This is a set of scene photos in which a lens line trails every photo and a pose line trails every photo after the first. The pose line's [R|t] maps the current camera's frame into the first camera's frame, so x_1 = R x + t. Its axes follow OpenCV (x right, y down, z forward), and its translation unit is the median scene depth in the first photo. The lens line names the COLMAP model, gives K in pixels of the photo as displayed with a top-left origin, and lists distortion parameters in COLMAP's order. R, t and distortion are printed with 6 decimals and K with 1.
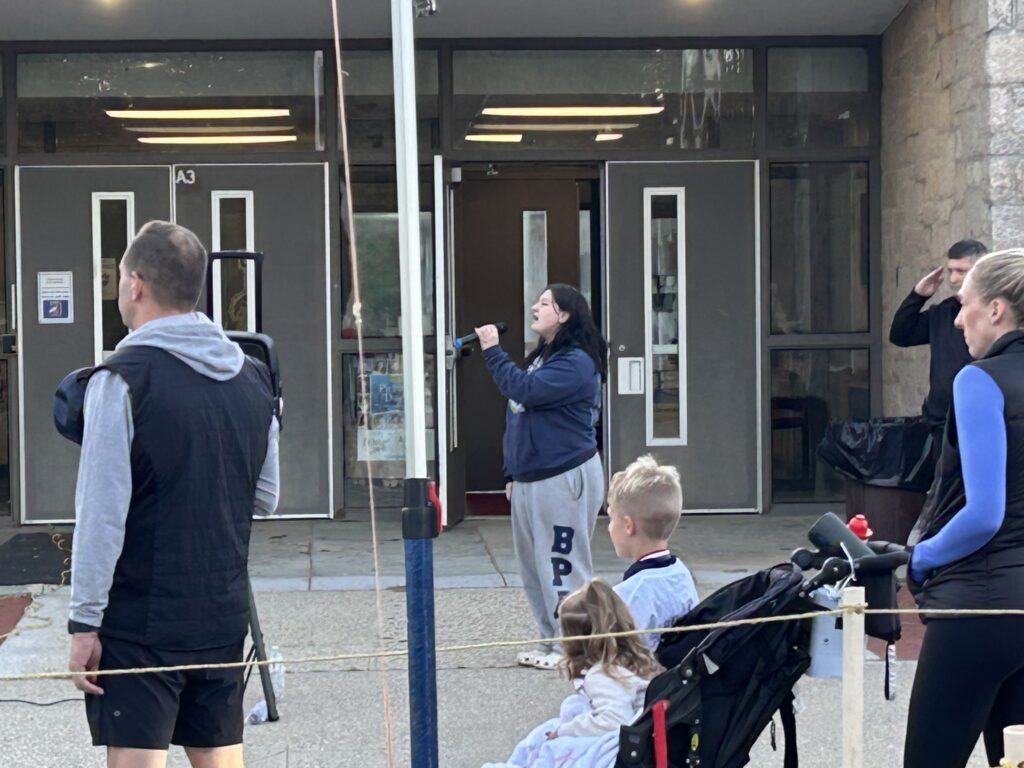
lens RADIAL K [[3927.7, 0, 510.8], [0, 3927.7, 385.9], [0, 0, 1]] dist [0.179822, 0.000000]
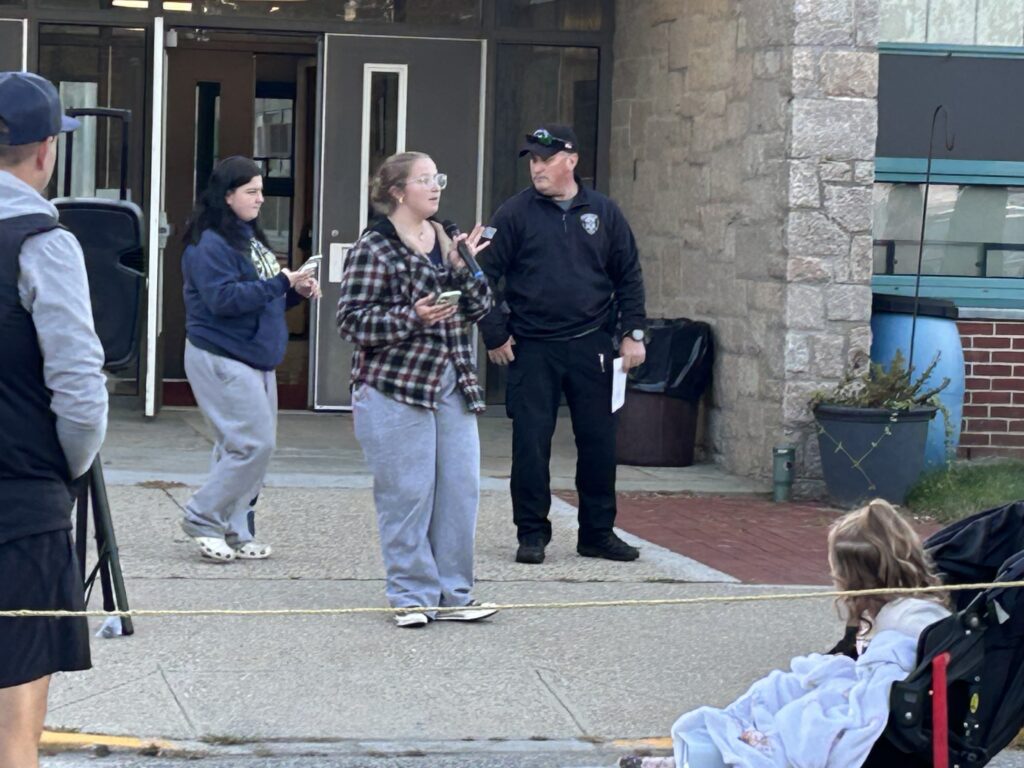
lens RADIAL K [[3927.7, 0, 513.3], [0, 3927.7, 381.5], [0, 0, 1]] dist [0.179822, 0.000000]
pose [[0.988592, 0.036423, 0.146145, -0.079018], [-0.040289, 0.998910, 0.023583, 0.002307], [-0.145126, -0.029202, 0.988982, 0.077579]]
